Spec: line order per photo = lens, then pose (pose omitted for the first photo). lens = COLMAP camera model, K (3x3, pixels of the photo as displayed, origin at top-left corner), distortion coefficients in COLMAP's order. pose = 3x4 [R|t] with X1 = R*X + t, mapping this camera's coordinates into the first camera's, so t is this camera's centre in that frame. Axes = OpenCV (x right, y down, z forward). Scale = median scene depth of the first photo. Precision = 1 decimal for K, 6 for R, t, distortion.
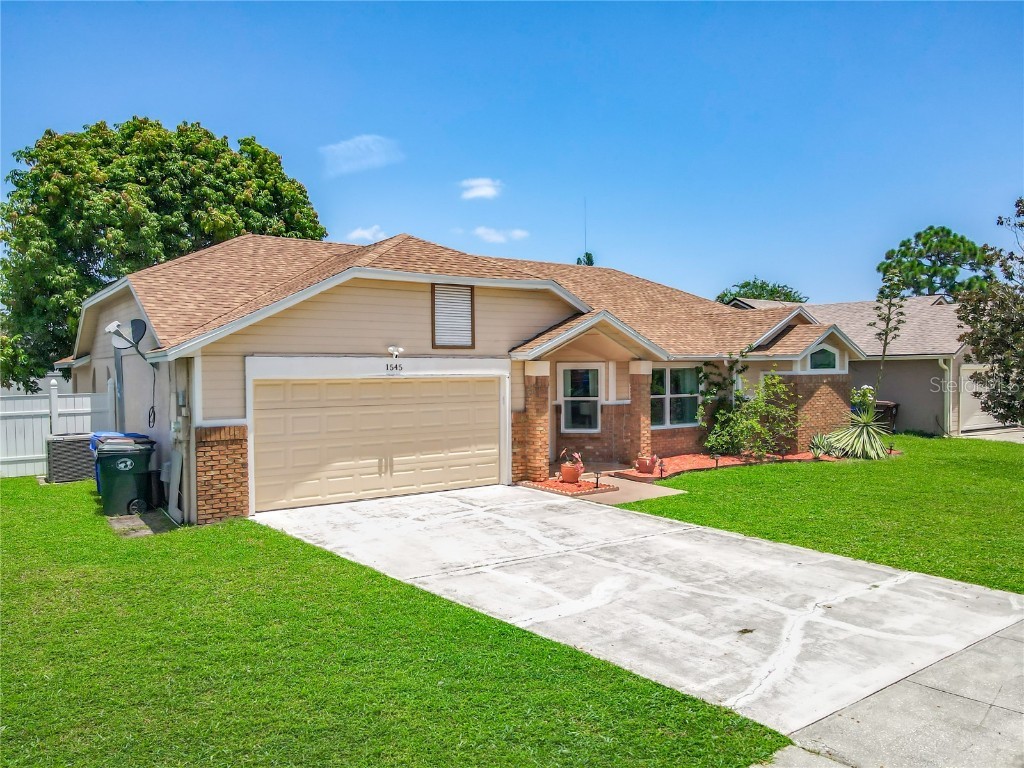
lens RADIAL K [[753.1, 0, 506.0], [0, 753.1, 385.7], [0, 0, 1]] dist [0.004926, 0.009808]
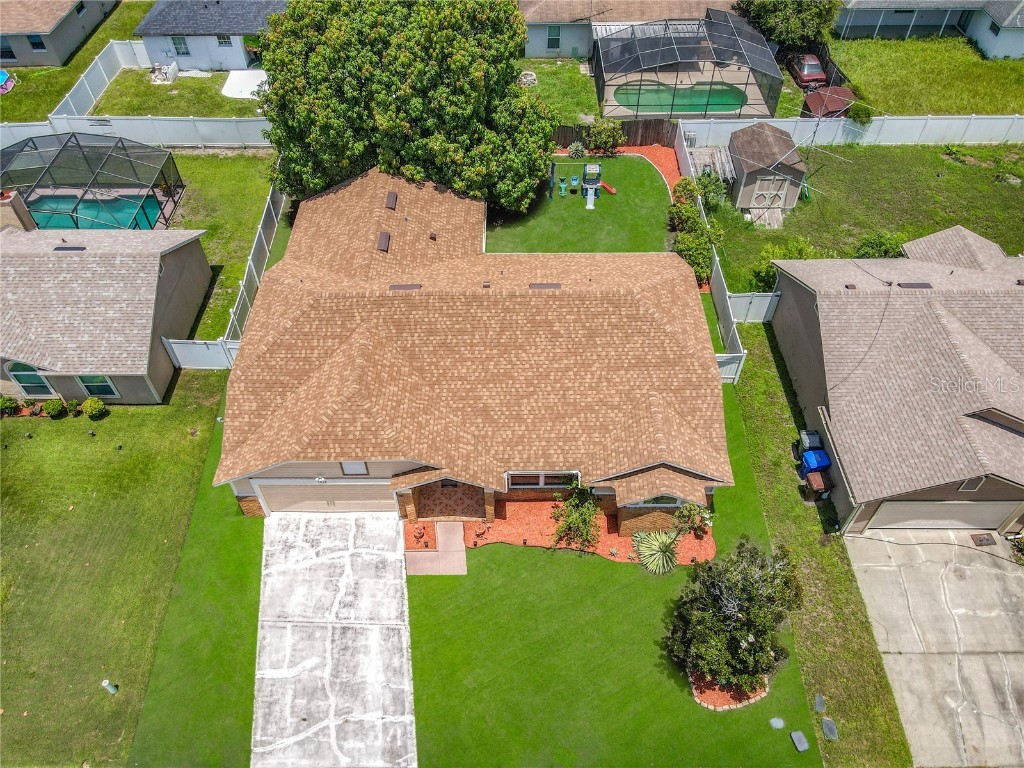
lens RADIAL K [[745.9, 0, 507.7], [0, 745.9, 382.4], [0, 0, 1]] dist [0.006306, 0.000446]
pose [[0.810450, 0.437364, -0.389722, 0.917378], [-0.006814, 0.672266, 0.740278, -1.687822], [0.585768, -0.597303, 0.547818, 0.349062]]
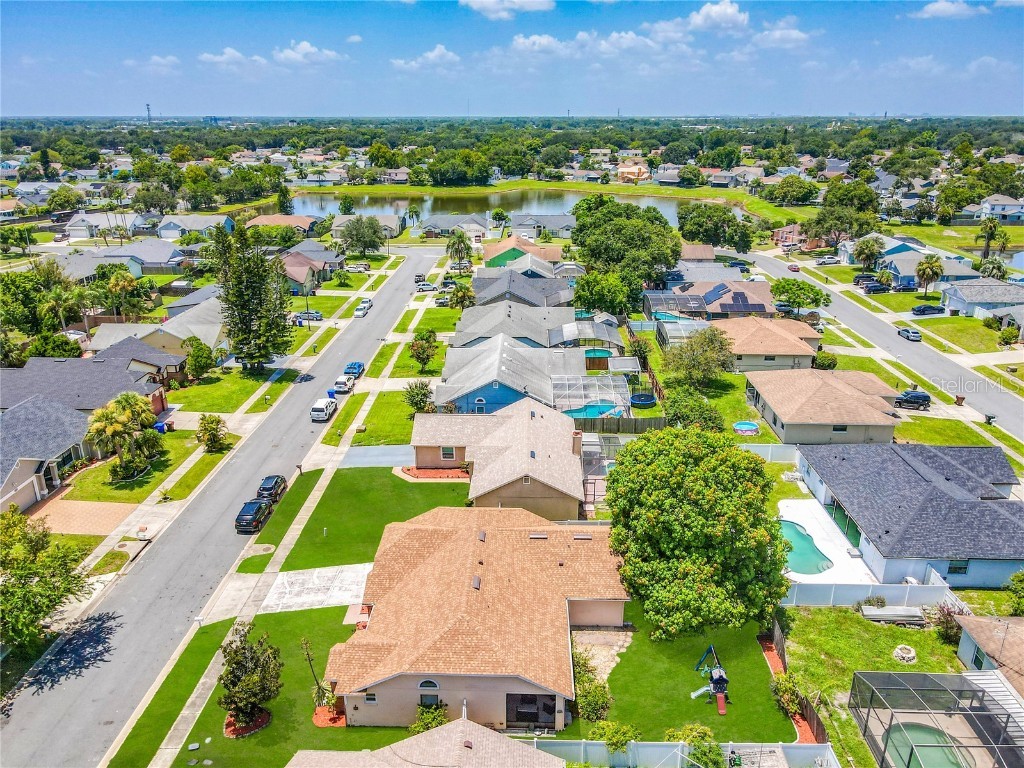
lens RADIAL K [[760.7, 0, 506.9], [0, 760.7, 389.4], [0, 0, 1]] dist [-0.027748, 0.075731]
pose [[-0.609949, 0.277776, -0.742161, 2.265309], [-0.010944, 0.933508, 0.358388, -2.323745], [0.792365, 0.226721, -0.566352, 3.626945]]
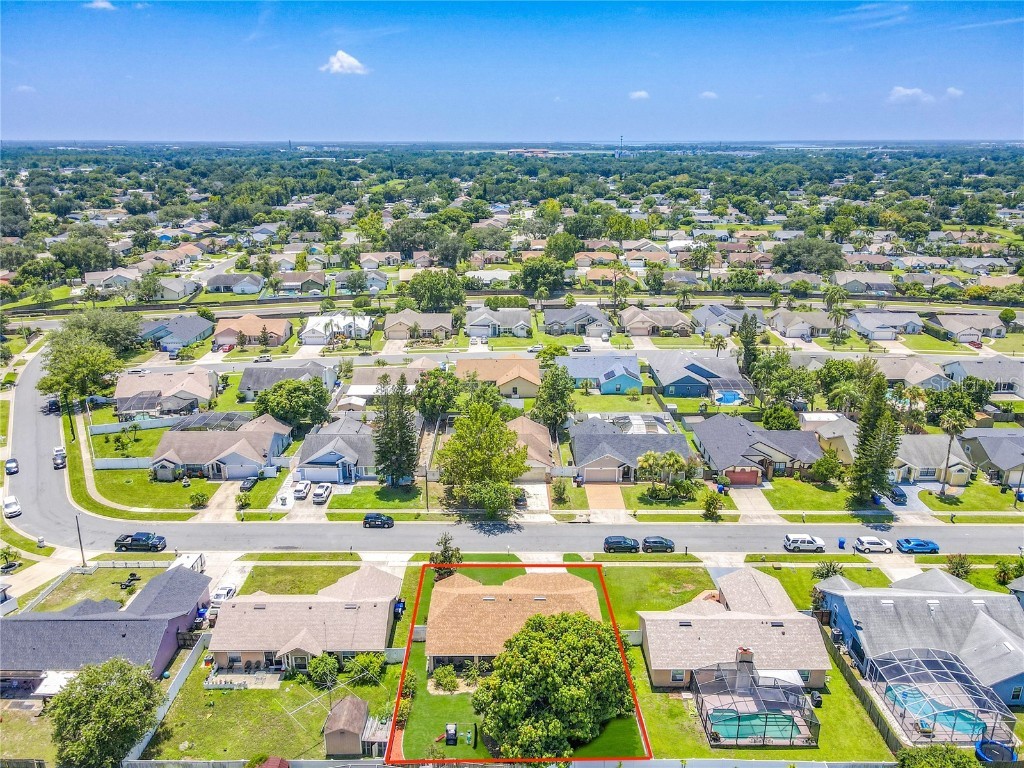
lens RADIAL K [[753.1, 0, 506.0], [0, 753.1, 385.7], [0, 0, 1]] dist [0.004926, 0.009808]
pose [[-0.812284, -0.173475, 0.556867, -3.119234], [0.019846, 0.945972, 0.323639, -3.811610], [-0.582924, 0.273939, -0.764956, 5.814416]]
